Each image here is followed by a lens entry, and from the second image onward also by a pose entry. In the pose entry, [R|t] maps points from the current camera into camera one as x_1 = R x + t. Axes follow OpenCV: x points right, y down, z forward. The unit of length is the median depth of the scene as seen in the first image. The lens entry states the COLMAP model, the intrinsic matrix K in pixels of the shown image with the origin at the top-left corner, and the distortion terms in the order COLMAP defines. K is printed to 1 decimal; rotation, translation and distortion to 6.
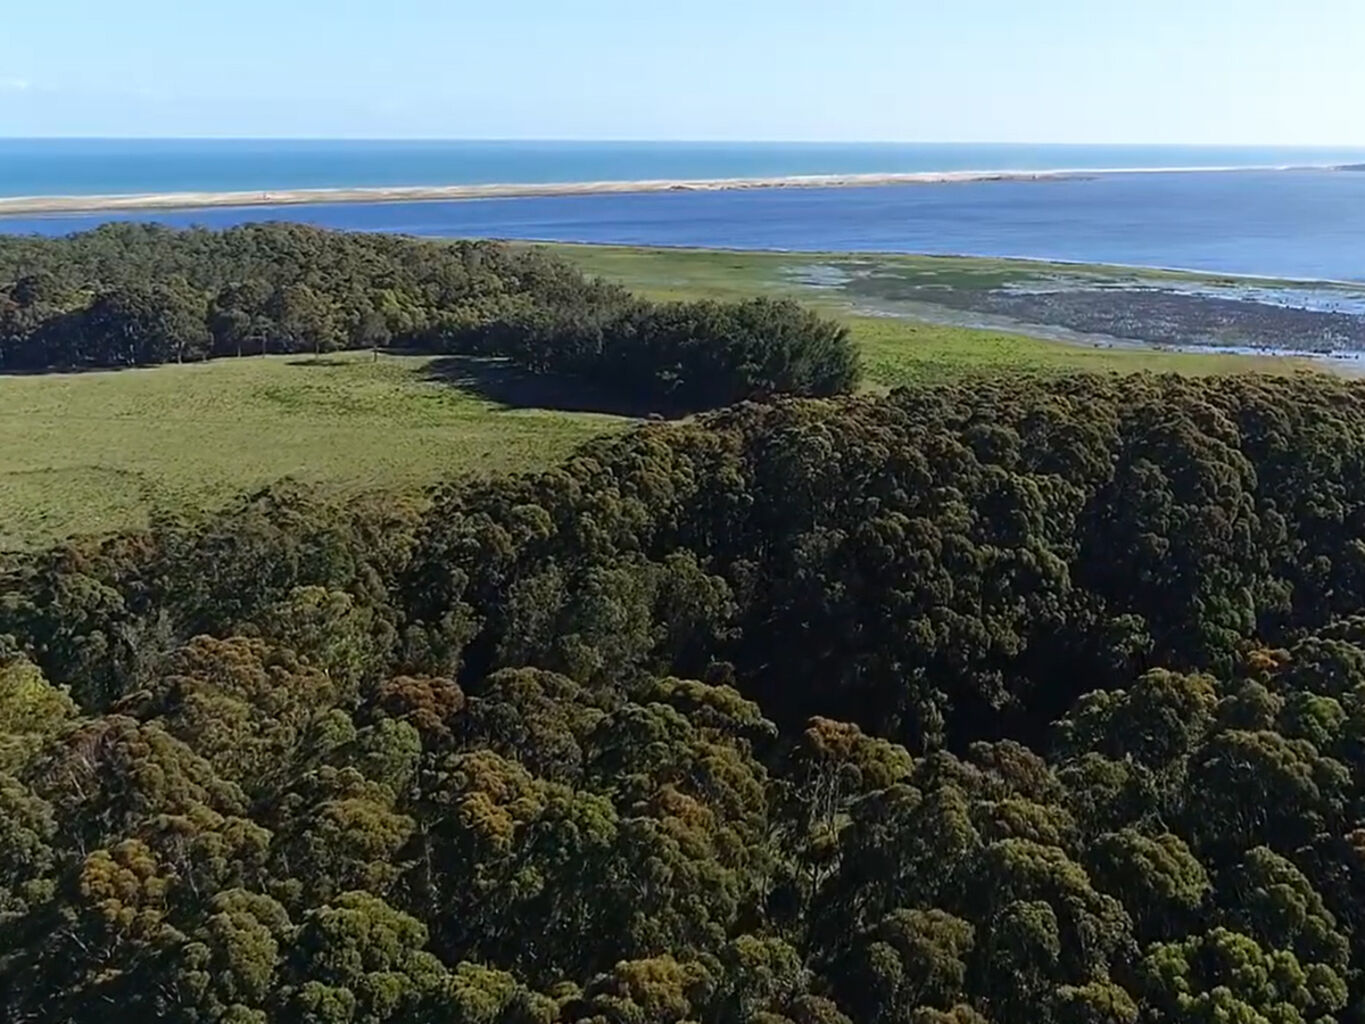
lens RADIAL K [[1200.3, 0, 682.5], [0, 1200.3, 512.0], [0, 0, 1]] dist [0.000359, -0.008666]
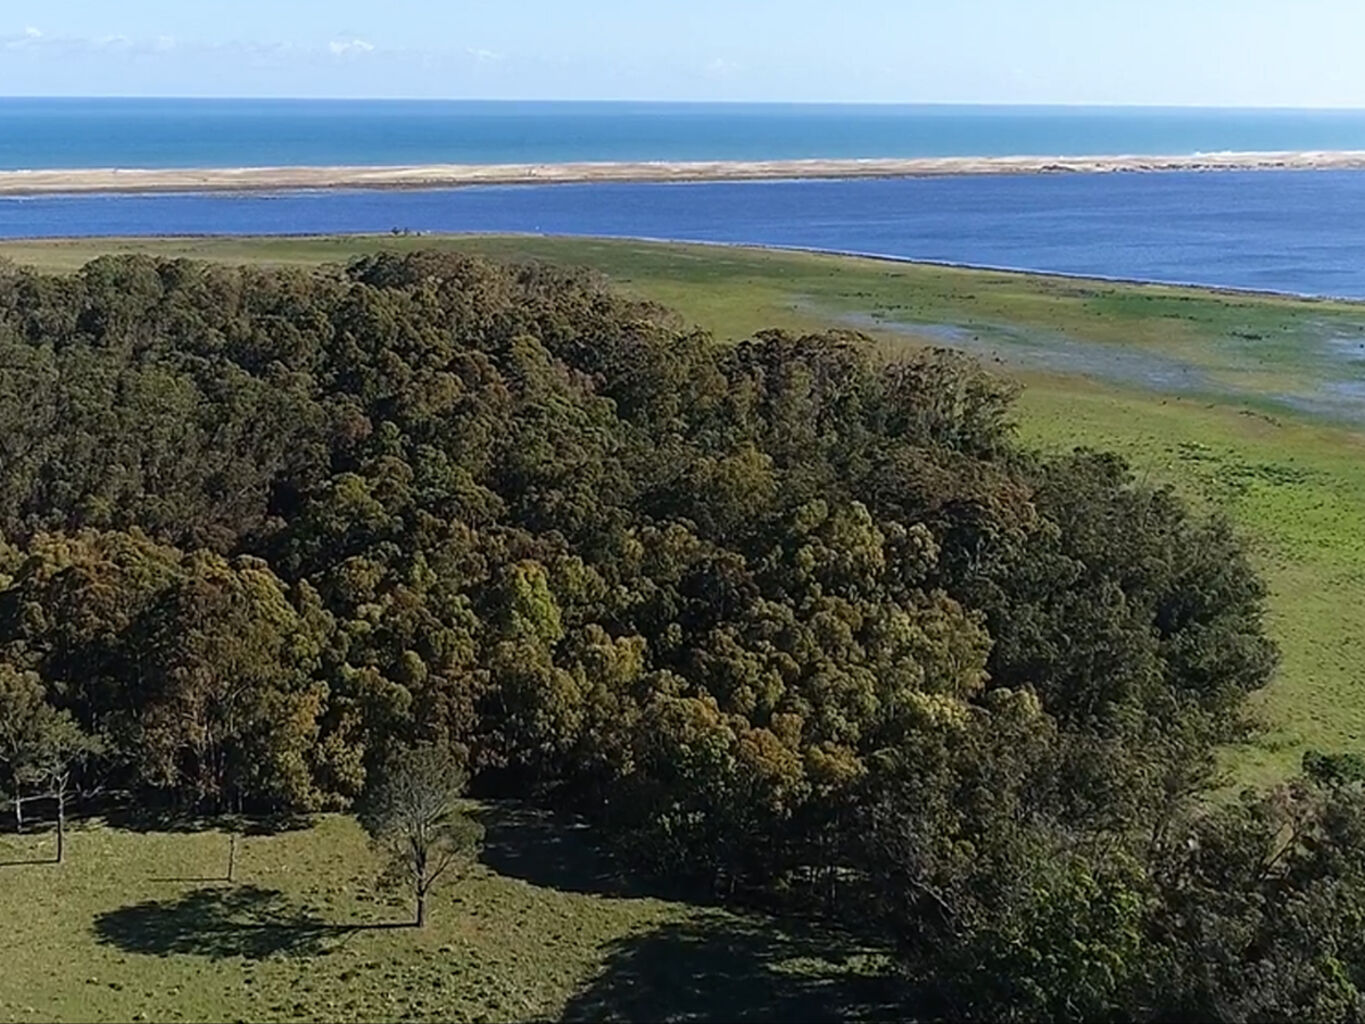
lens RADIAL K [[1200.3, 0, 682.5], [0, 1200.3, 512.0], [0, 0, 1]] dist [0.000359, -0.008666]
pose [[0.970077, 0.081478, -0.228716, -0.045649], [-0.075172, 0.996515, 0.036160, -0.073154], [0.230865, -0.017885, 0.972821, 0.237224]]
